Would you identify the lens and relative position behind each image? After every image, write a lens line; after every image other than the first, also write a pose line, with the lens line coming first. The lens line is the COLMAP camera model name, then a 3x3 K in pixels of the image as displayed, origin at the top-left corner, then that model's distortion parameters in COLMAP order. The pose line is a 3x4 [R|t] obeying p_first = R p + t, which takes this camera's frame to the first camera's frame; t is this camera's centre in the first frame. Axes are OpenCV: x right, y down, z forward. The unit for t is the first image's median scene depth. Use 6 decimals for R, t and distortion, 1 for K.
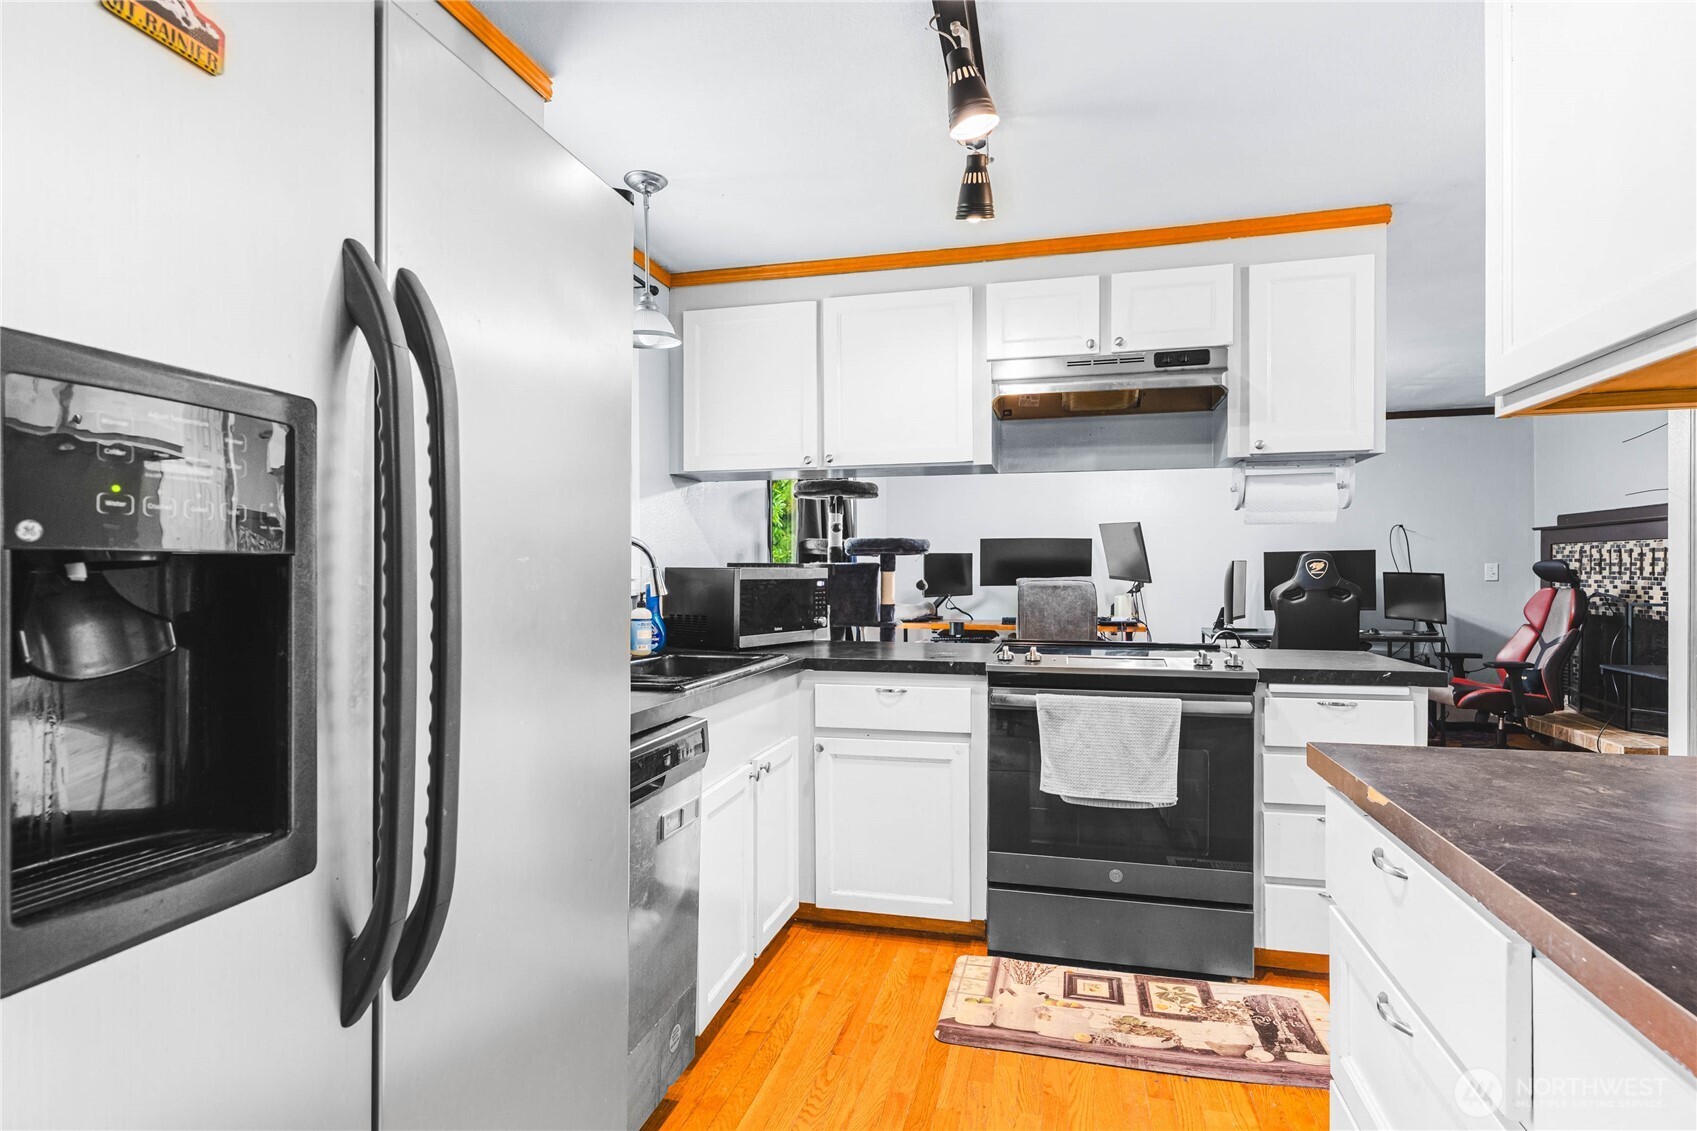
lens RADIAL K [[883.2, 0, 853.0], [0, 883.2, 563.6], [0, 0, 1]] dist [0.002583, 0.000327]
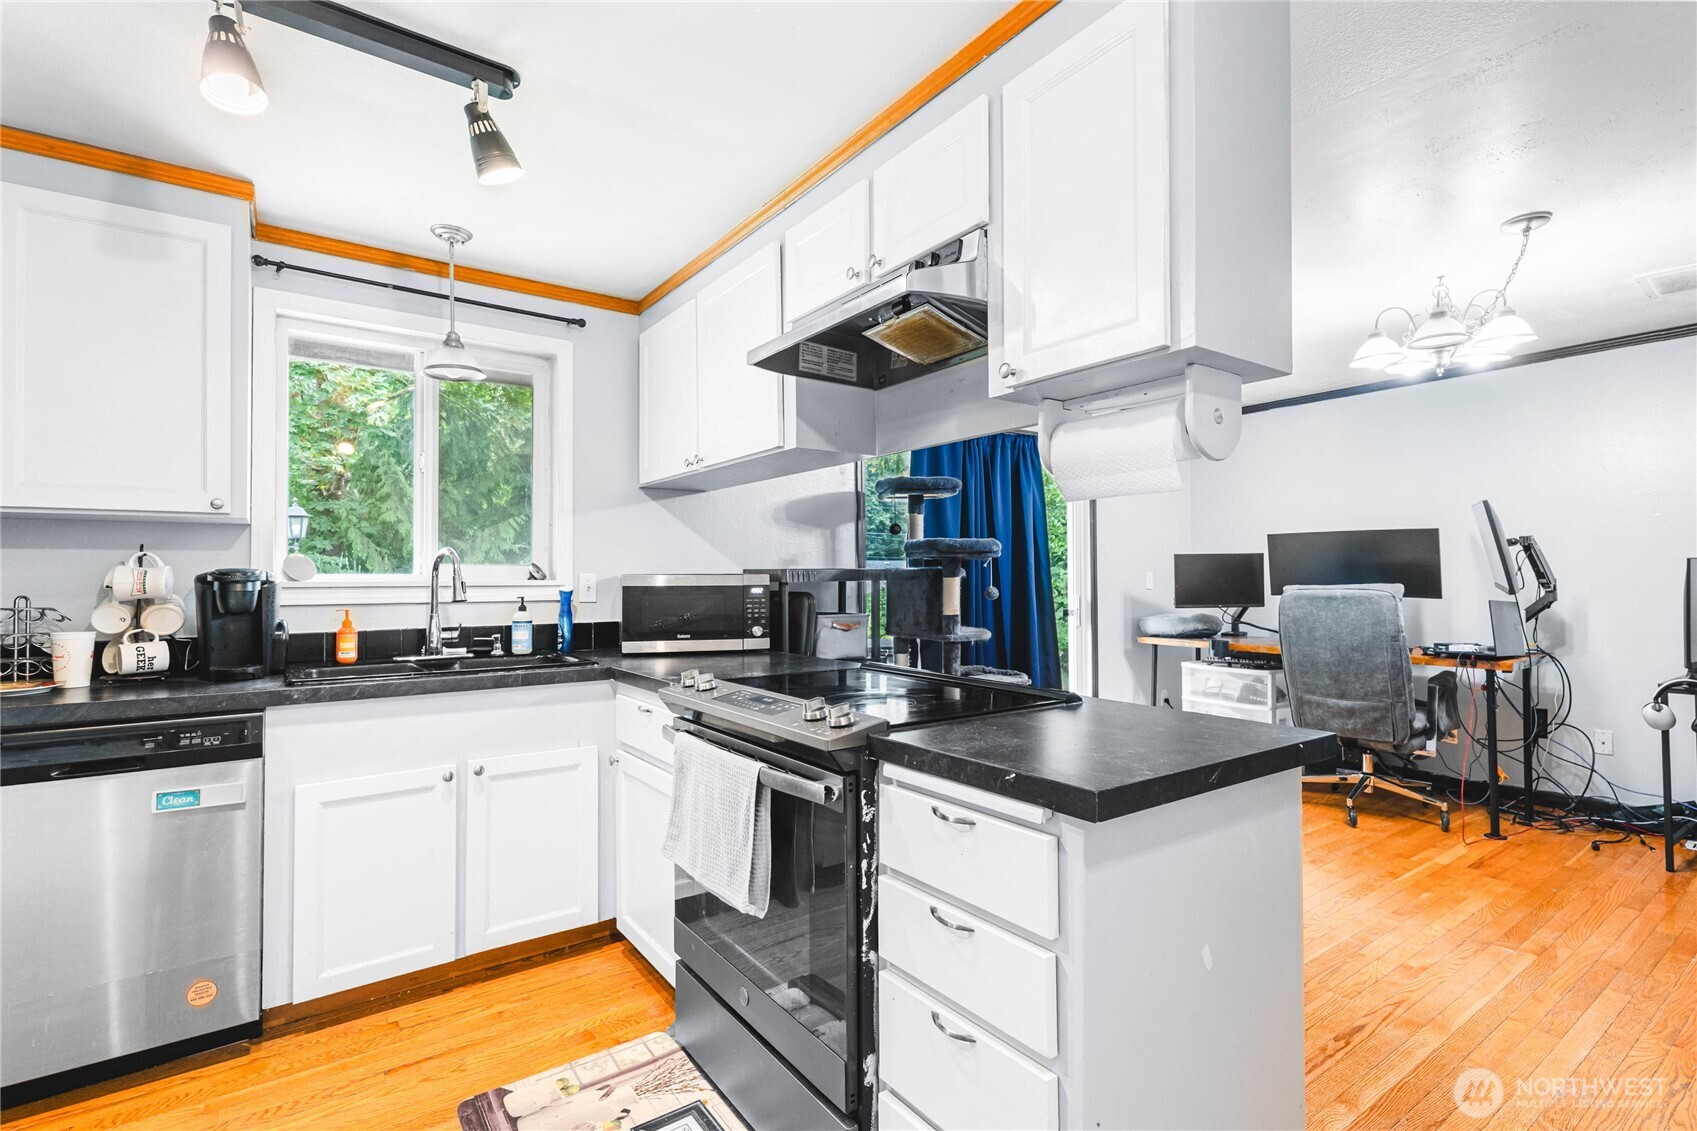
lens RADIAL K [[803.7, 0, 853.3], [0, 803.7, 561.5], [0, 0, 1]] dist [0.005158, -0.000536]
pose [[0.755636, -0.011857, -0.654885, 0.421642], [0.007032, 0.999925, -0.009990, 0.000439], [0.654954, 0.002944, 0.755663, 0.290995]]
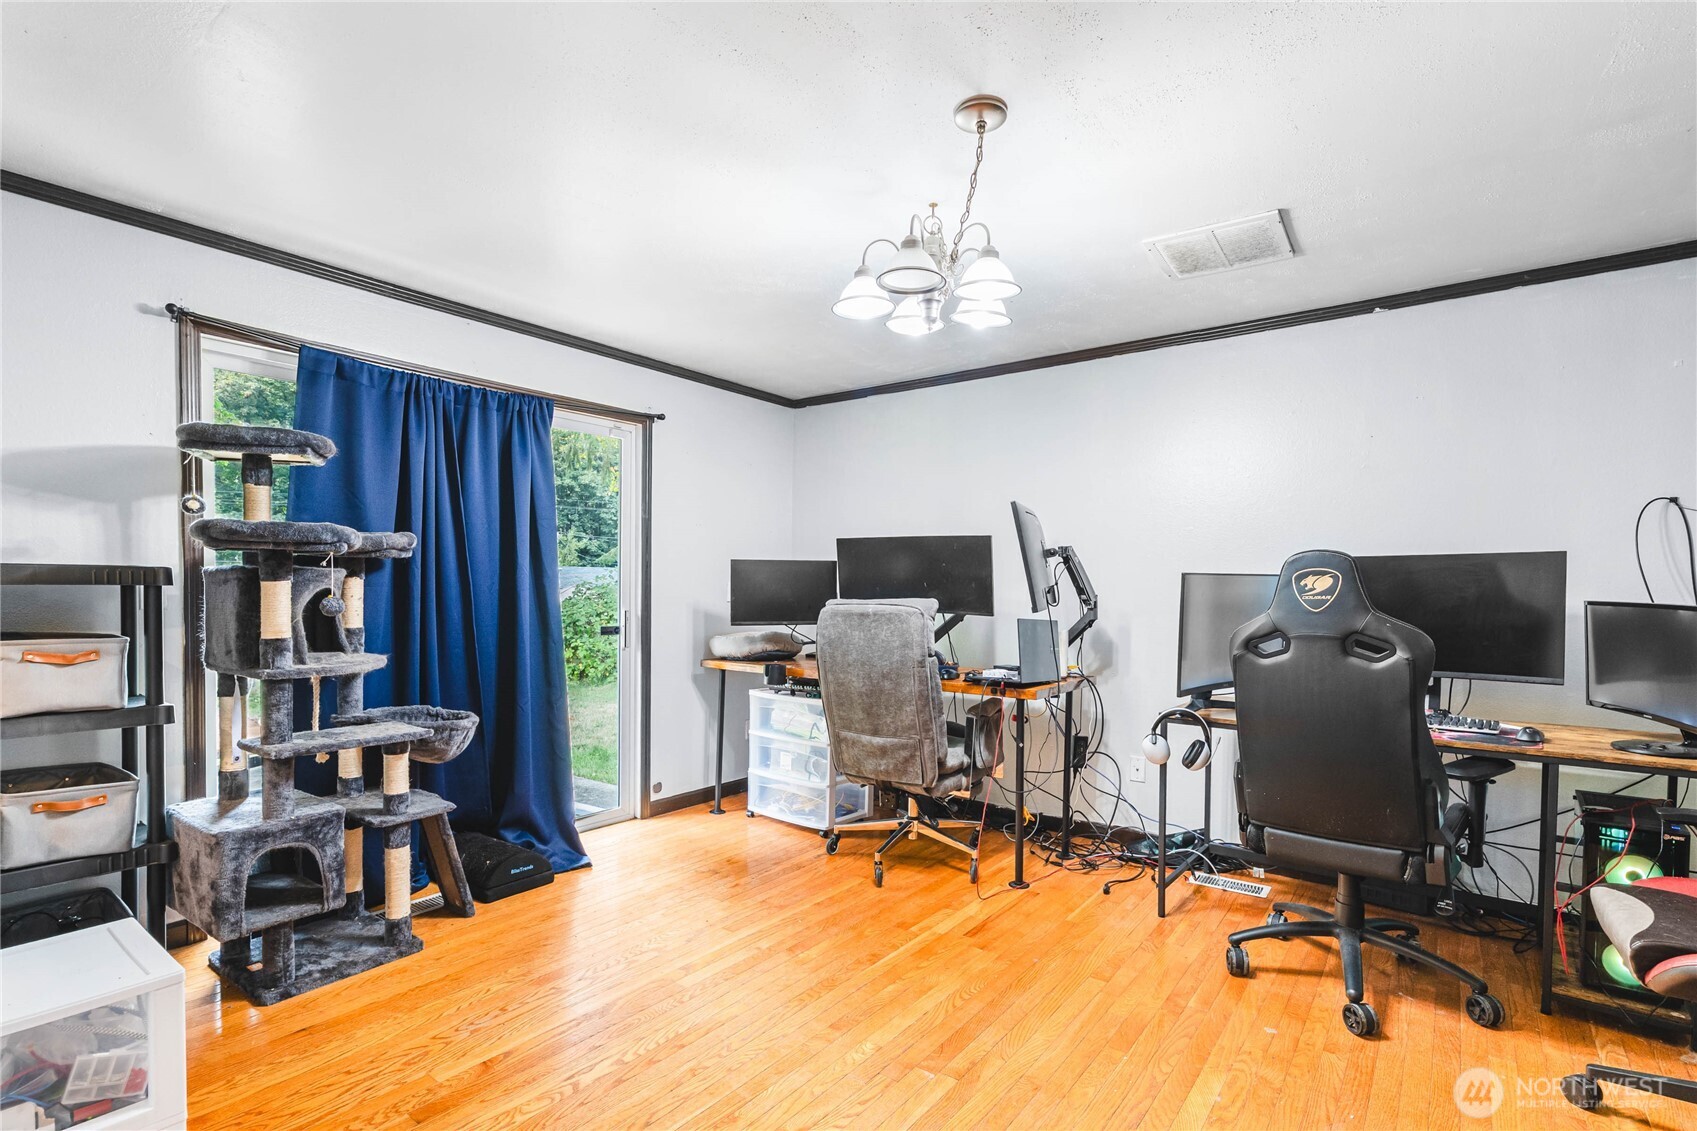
lens RADIAL K [[803.7, 0, 886.5], [0, 803.7, 611.7], [0, 0, 1]] dist [0.005158, -0.000536]
pose [[0.918953, 0.023610, -0.393660, 0.527812], [-0.009759, 0.999262, 0.037151, 0.004290], [0.394247, -0.030298, 0.918505, 0.588468]]
